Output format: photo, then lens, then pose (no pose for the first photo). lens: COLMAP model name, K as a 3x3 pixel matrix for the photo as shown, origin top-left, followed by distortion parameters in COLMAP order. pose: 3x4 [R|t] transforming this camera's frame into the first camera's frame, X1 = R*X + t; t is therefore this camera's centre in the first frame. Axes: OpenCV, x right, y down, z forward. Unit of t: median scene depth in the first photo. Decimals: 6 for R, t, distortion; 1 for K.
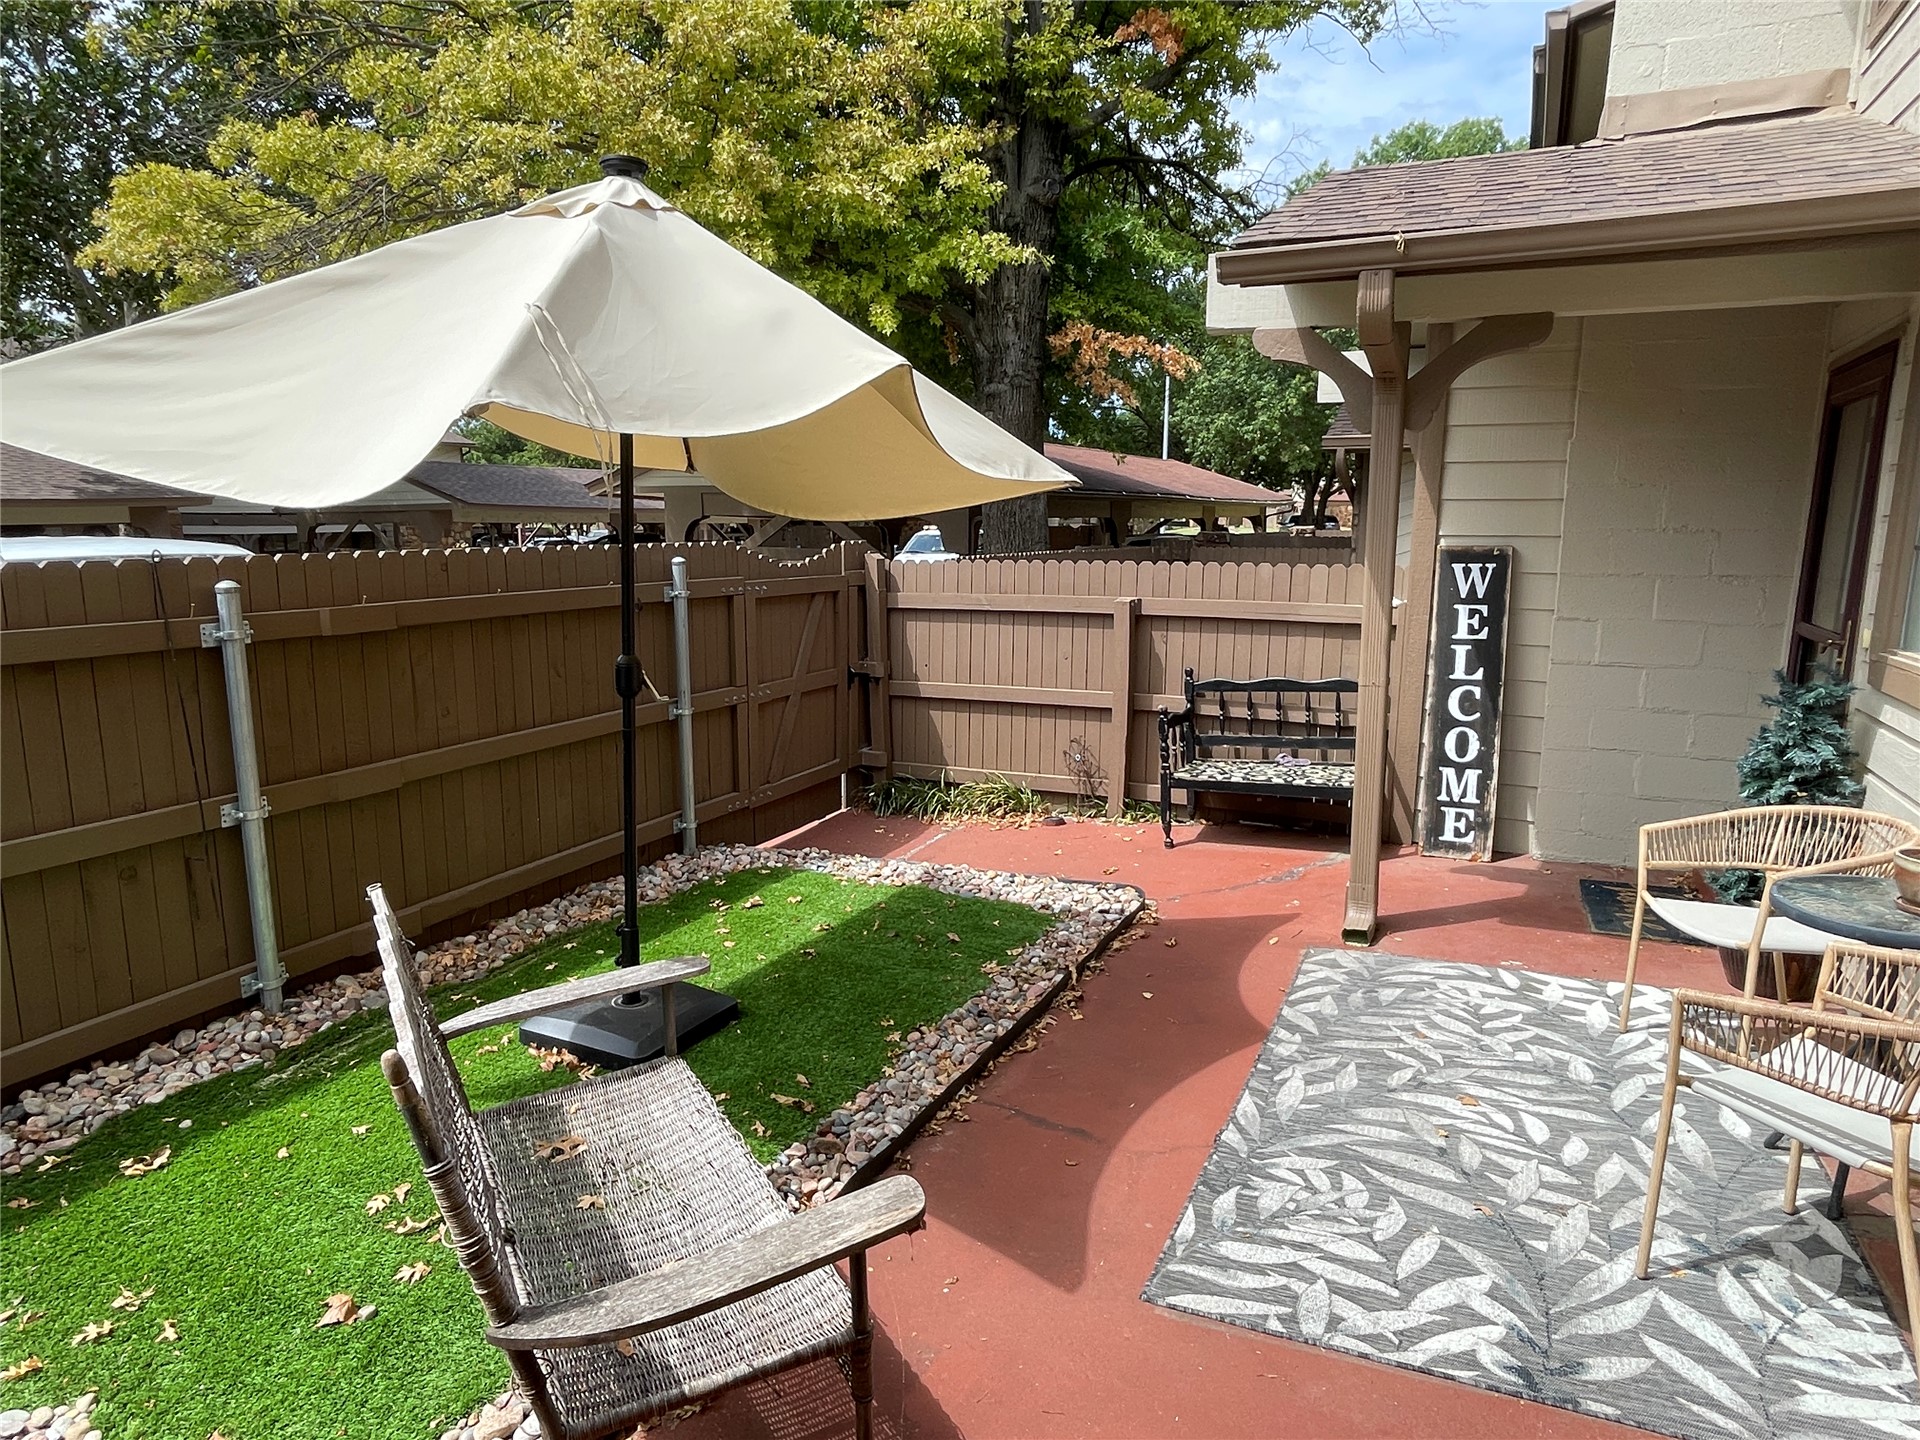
lens RADIAL K [[1182.1, 0, 952.1], [0, 1182.1, 721.9], [0, 0, 1]] dist [-0.009660, 0.004627]
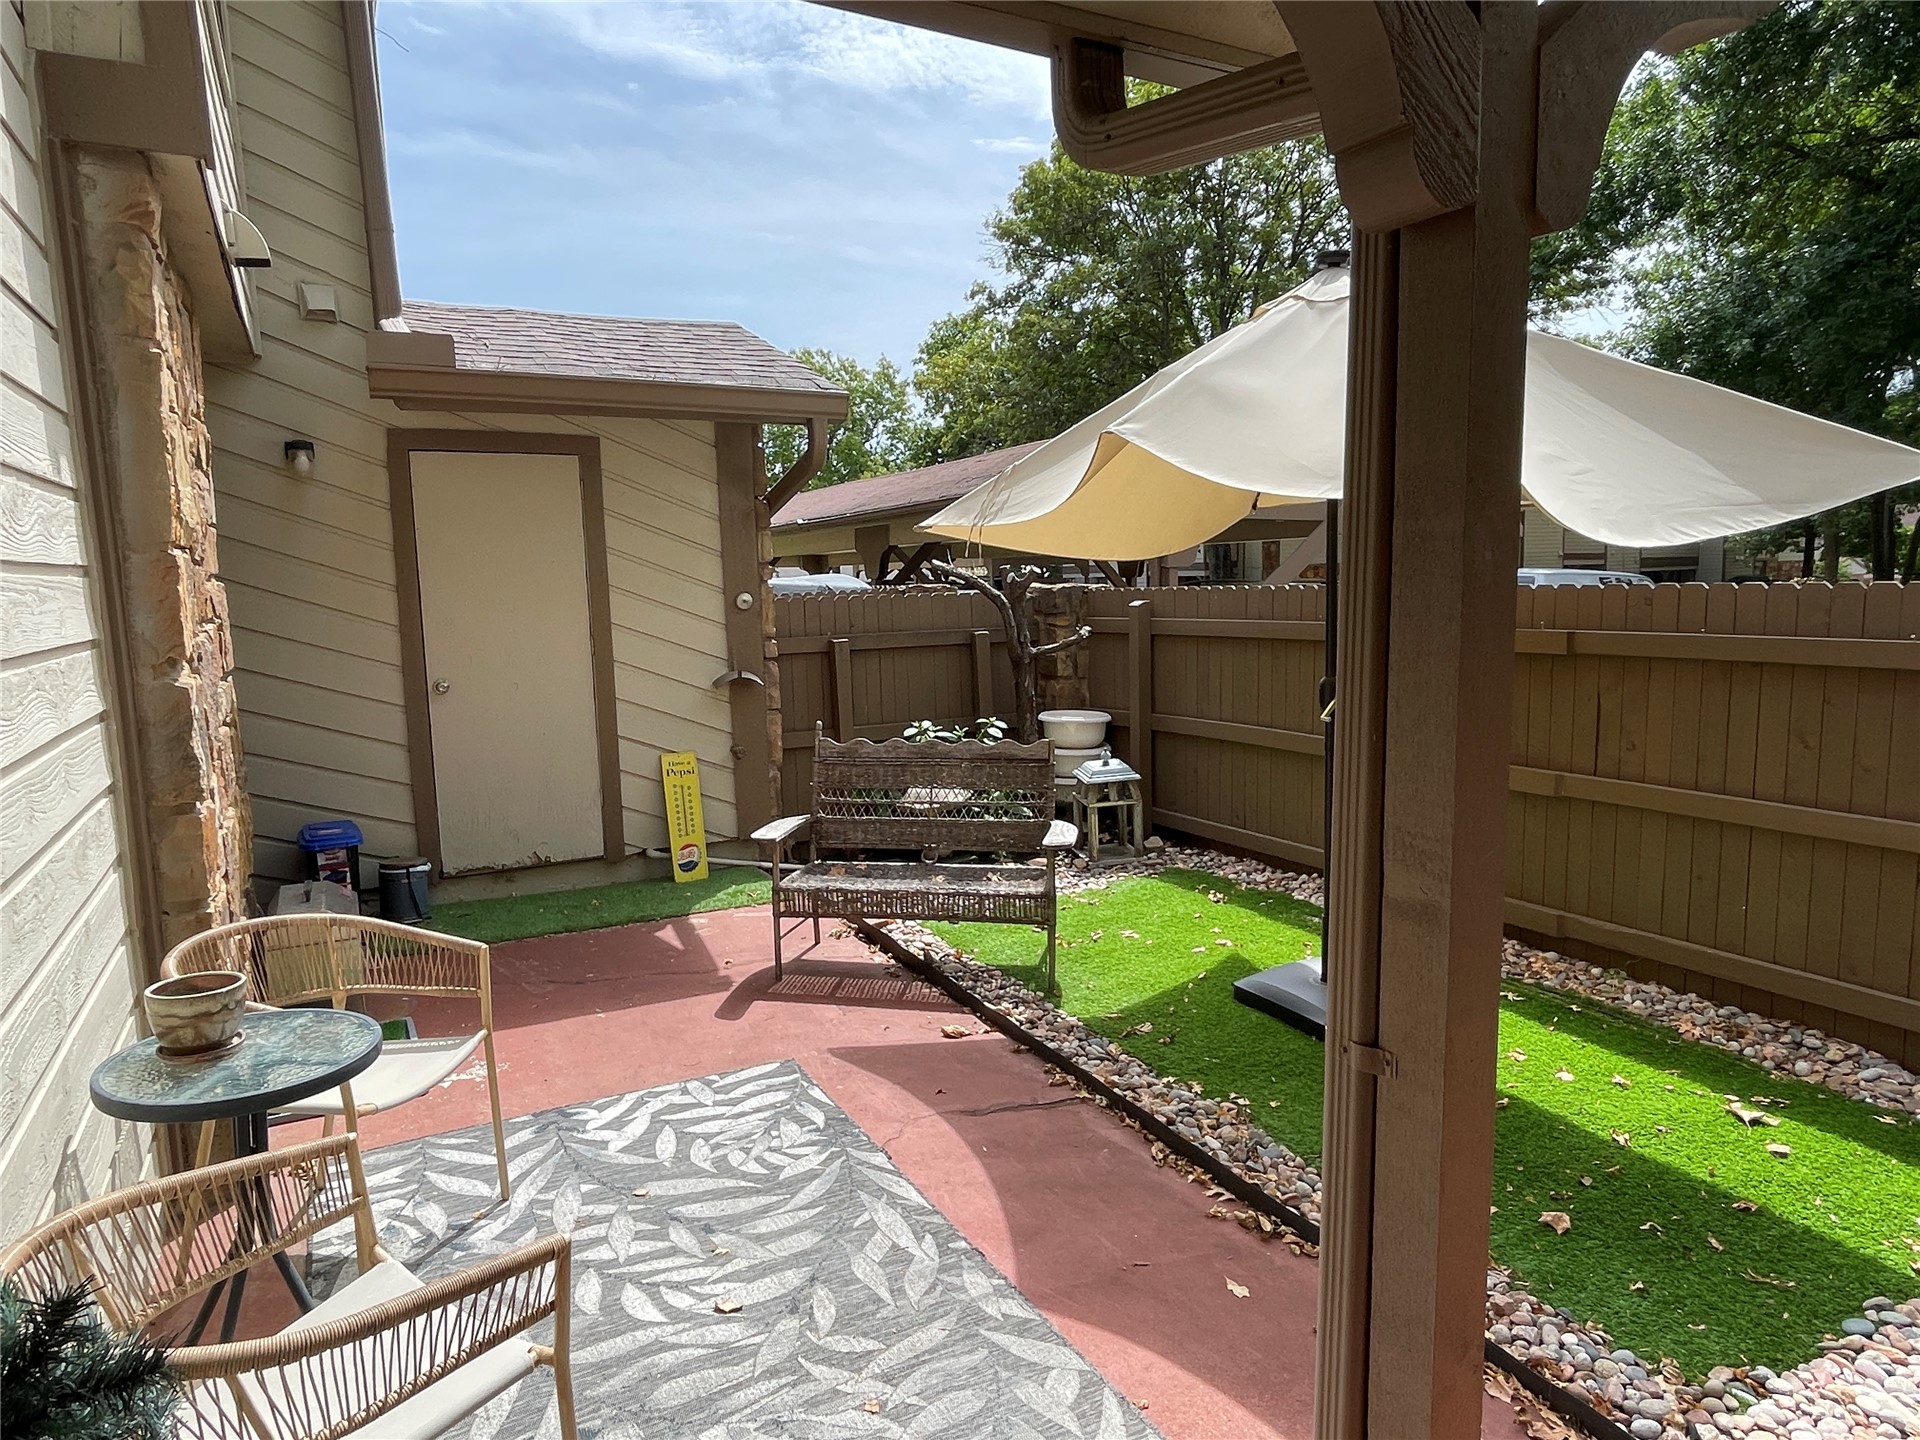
lens RADIAL K [[1182.1, 0, 954.0], [0, 1182.1, 727.9], [0, 0, 1]] dist [-0.009660, 0.004627]
pose [[-0.596577, 0.118721, -0.793726, 1.146701], [-0.119044, 0.964967, 0.233809, -0.307382], [0.793678, 0.233974, -0.561544, 1.825034]]
